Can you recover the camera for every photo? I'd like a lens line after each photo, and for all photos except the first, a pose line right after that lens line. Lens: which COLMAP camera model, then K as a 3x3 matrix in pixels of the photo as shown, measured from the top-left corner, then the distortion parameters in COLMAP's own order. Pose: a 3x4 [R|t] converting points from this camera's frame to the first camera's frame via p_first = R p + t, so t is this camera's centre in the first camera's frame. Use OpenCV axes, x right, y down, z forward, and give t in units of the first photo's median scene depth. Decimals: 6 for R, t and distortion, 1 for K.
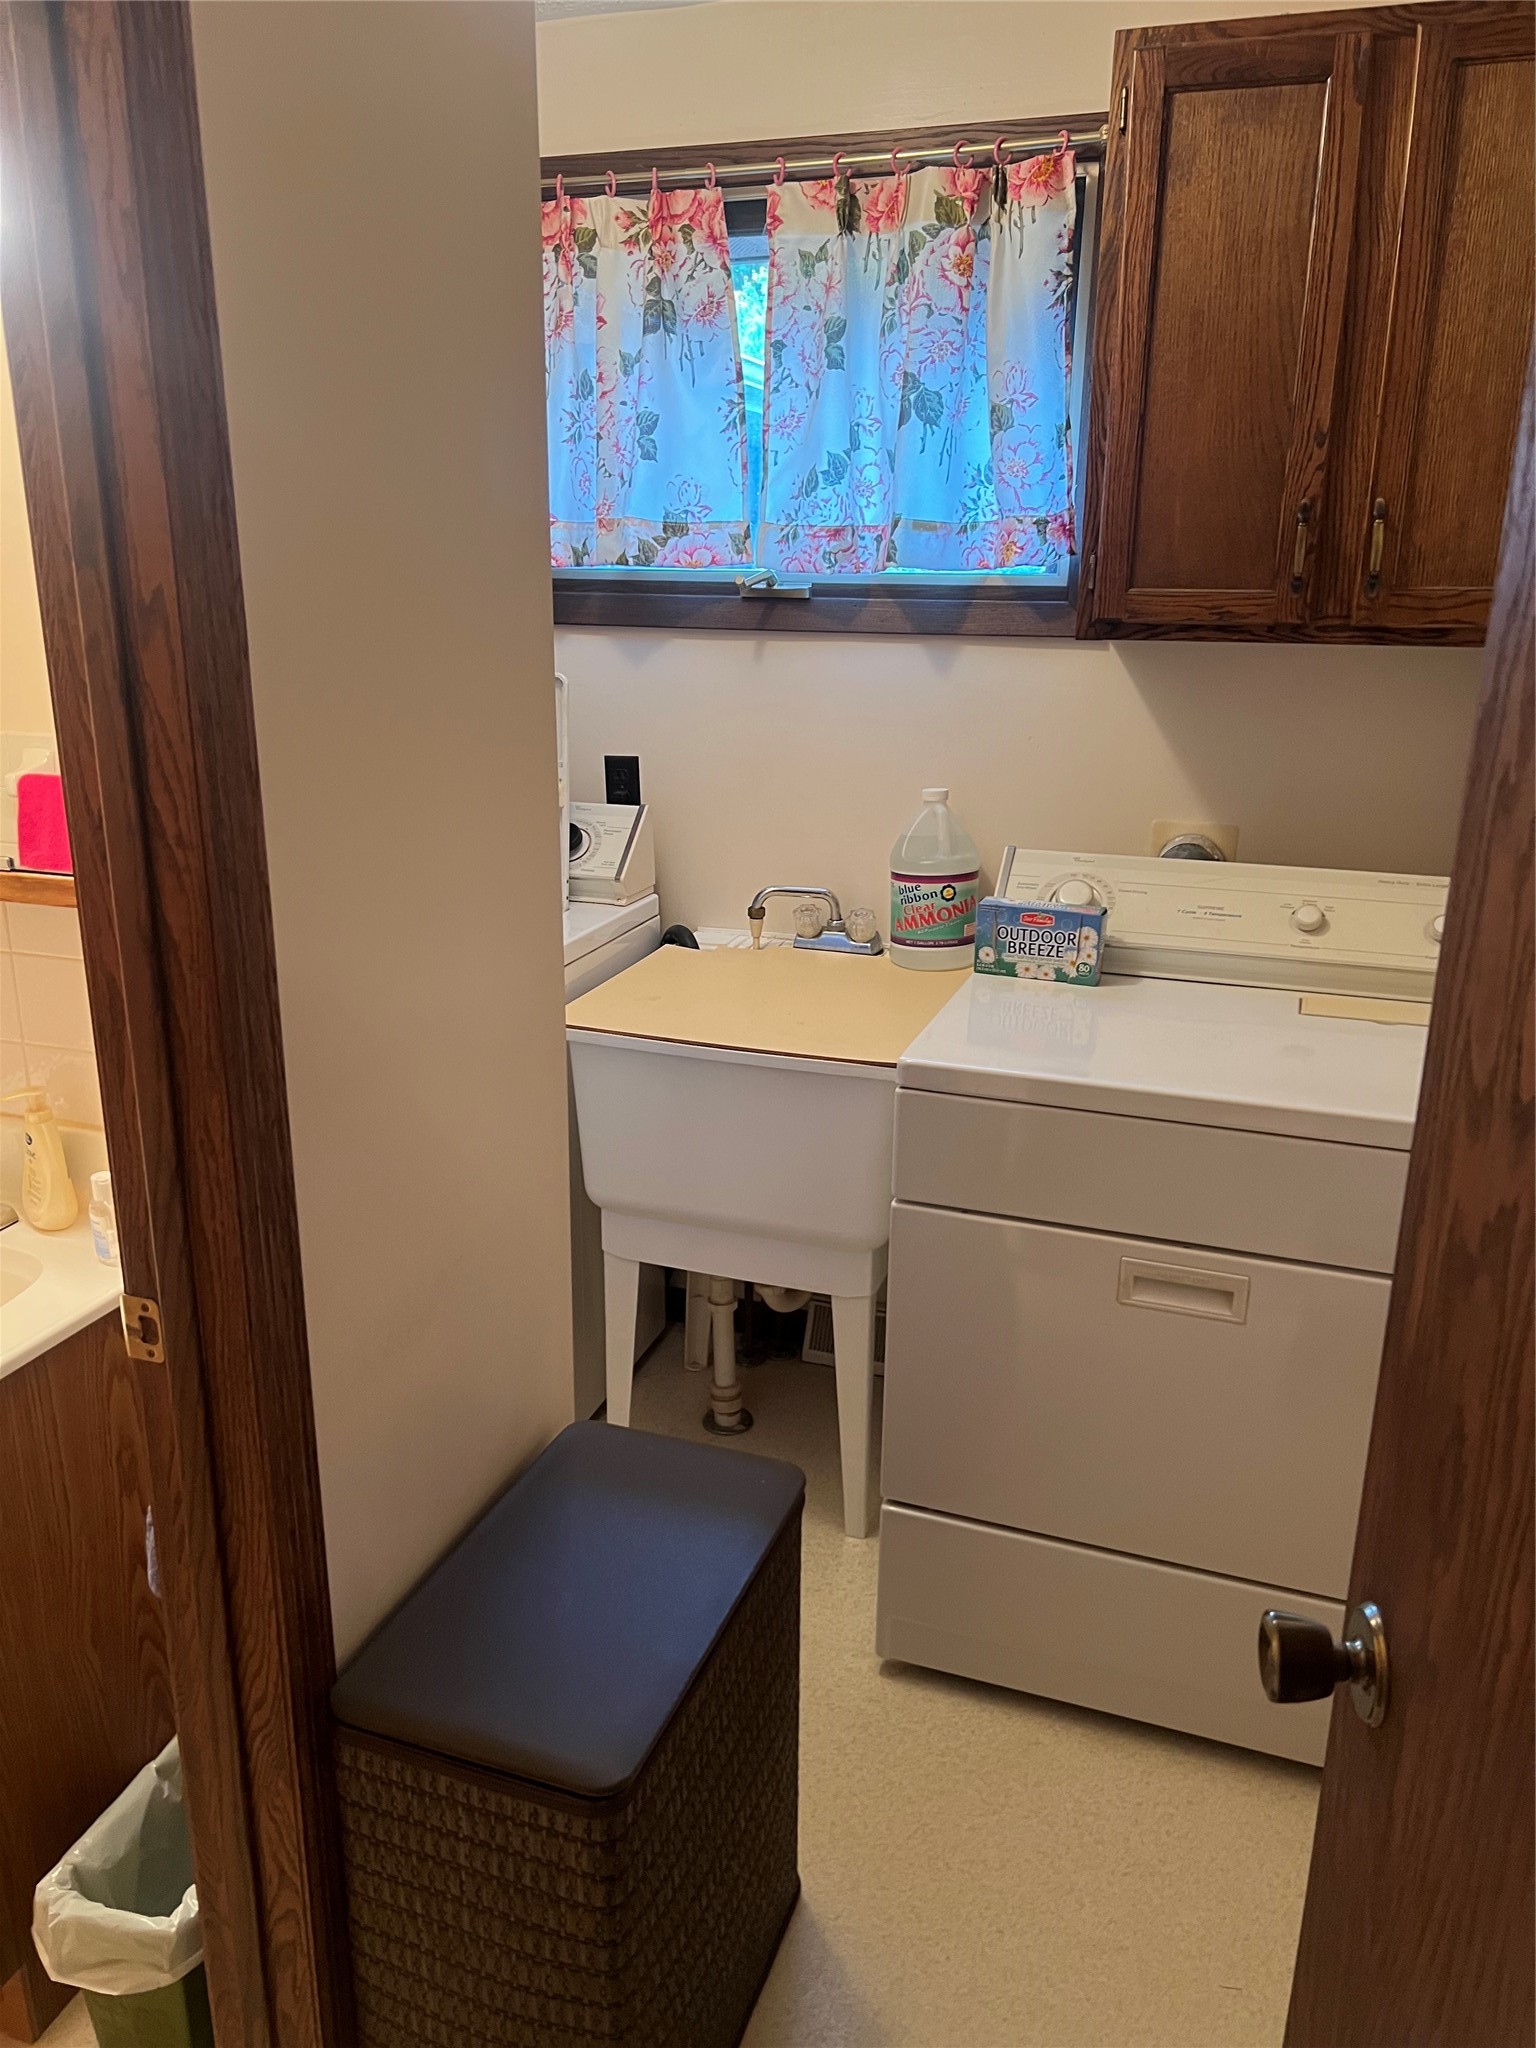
lens RADIAL K [[1525.5, 0, 767.4], [0, 1525.5, 1024.5], [0, 0, 1]] dist [0.063017, -0.069409]
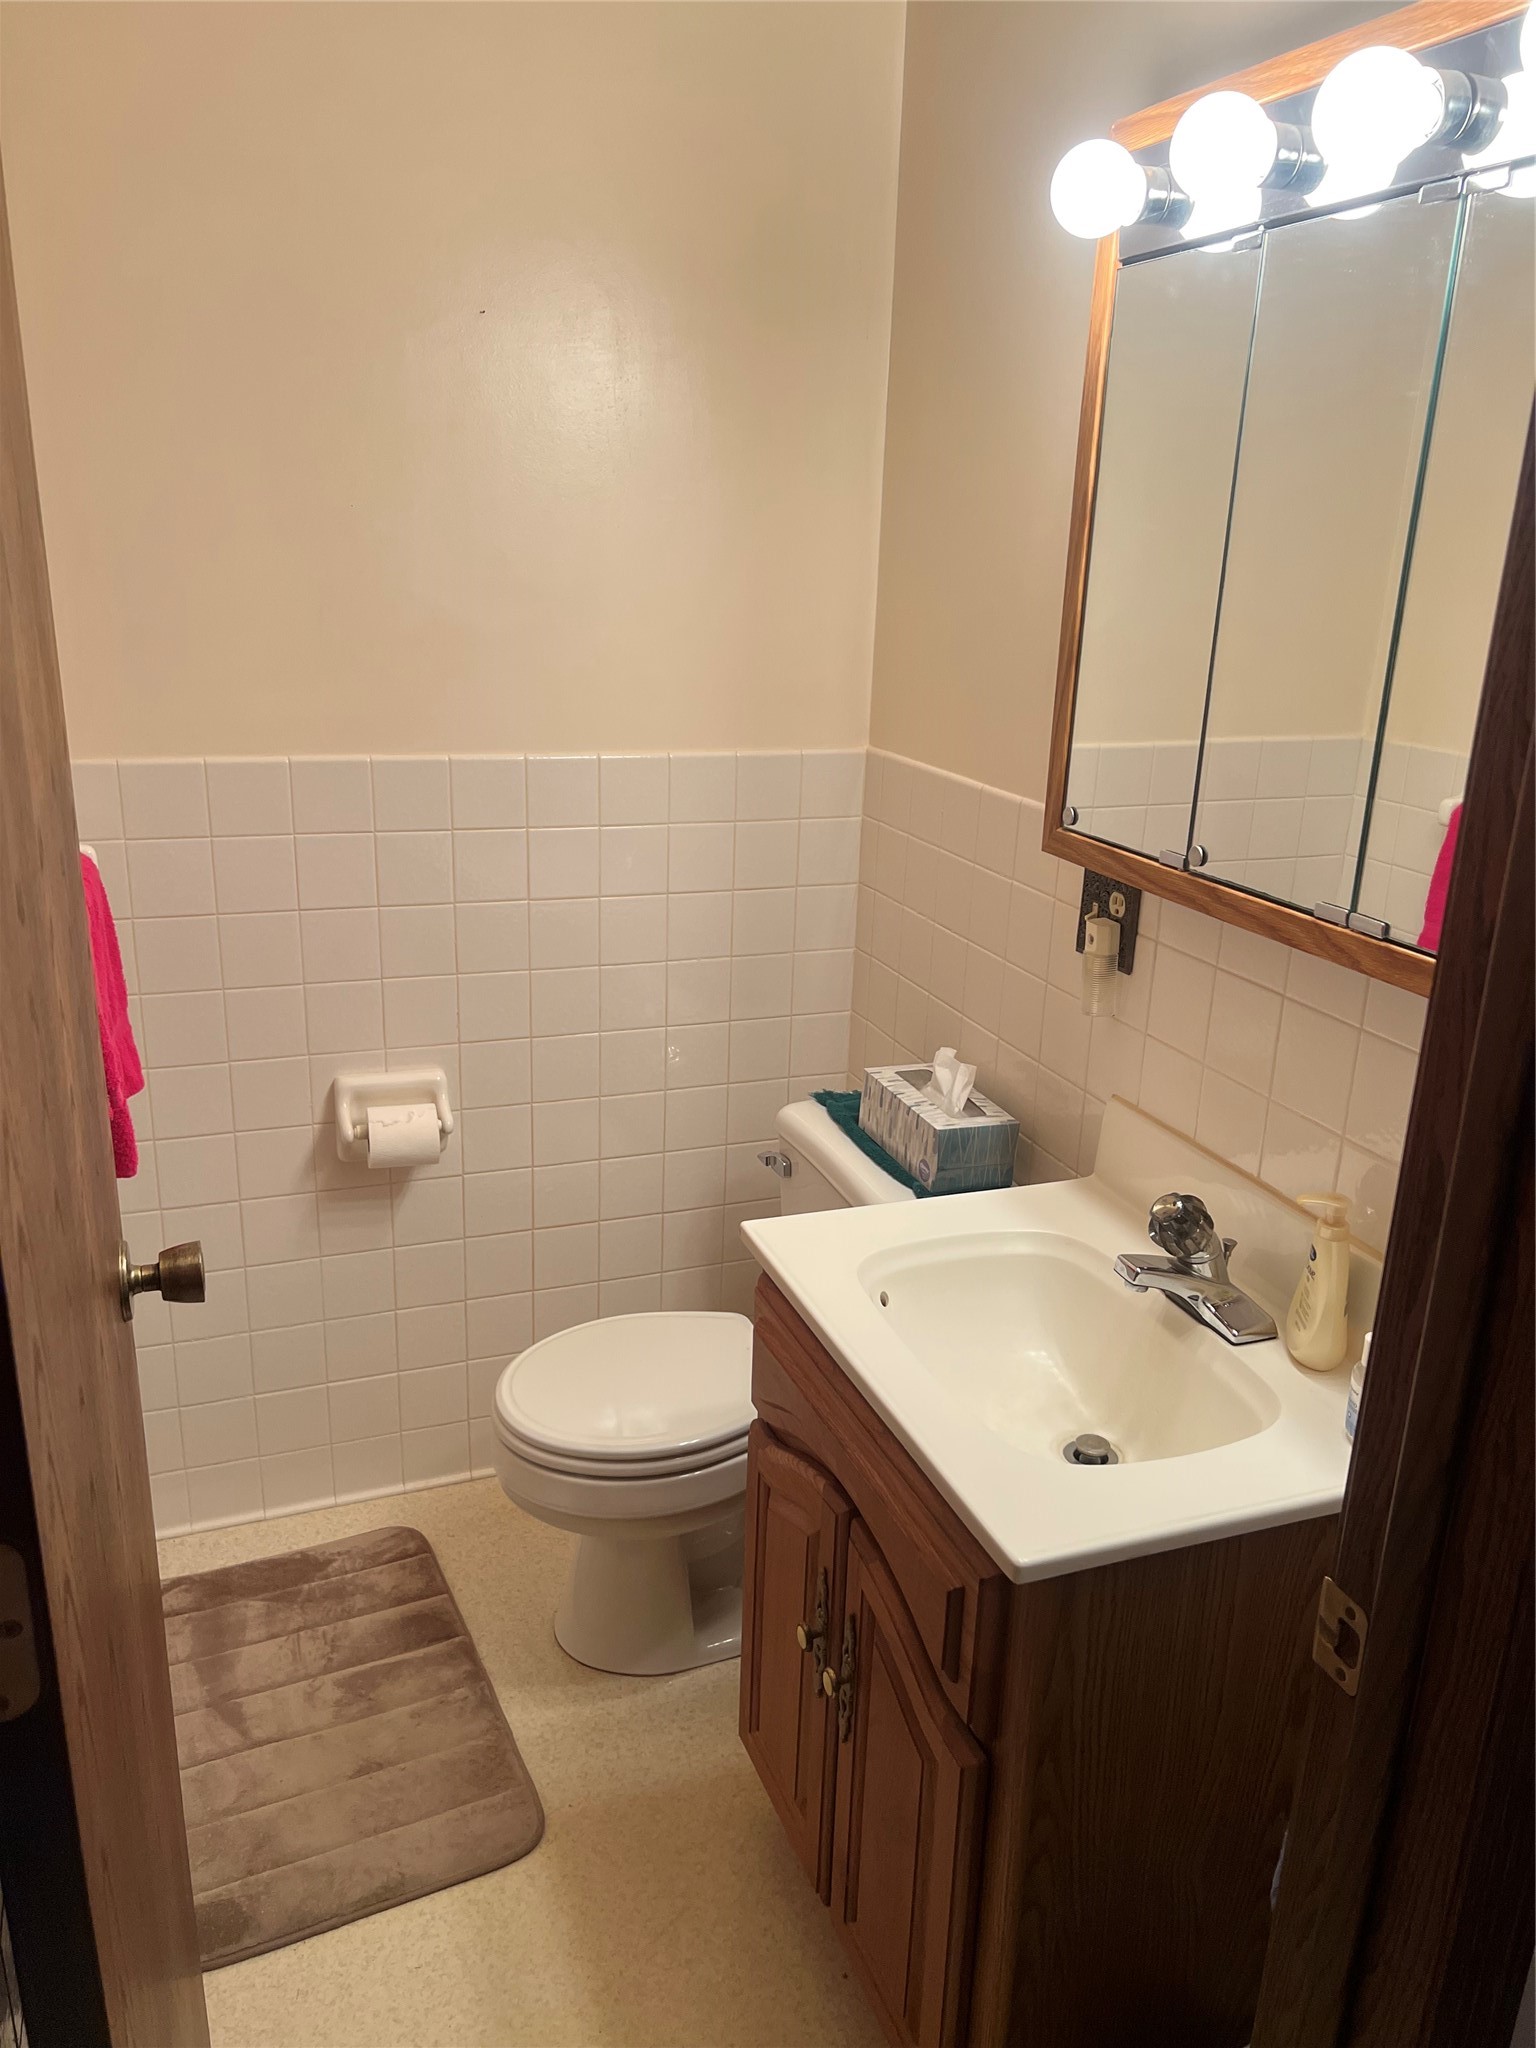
lens RADIAL K [[1525.5, 0, 764.0], [0, 1525.5, 1024.1], [0, 0, 1]] dist [0.063017, -0.069409]
pose [[0.624647, 0.252202, -0.739061, -0.121375], [-0.251739, 0.960921, 0.115143, -0.083410], [0.739218, 0.114127, 0.663725, 0.311216]]
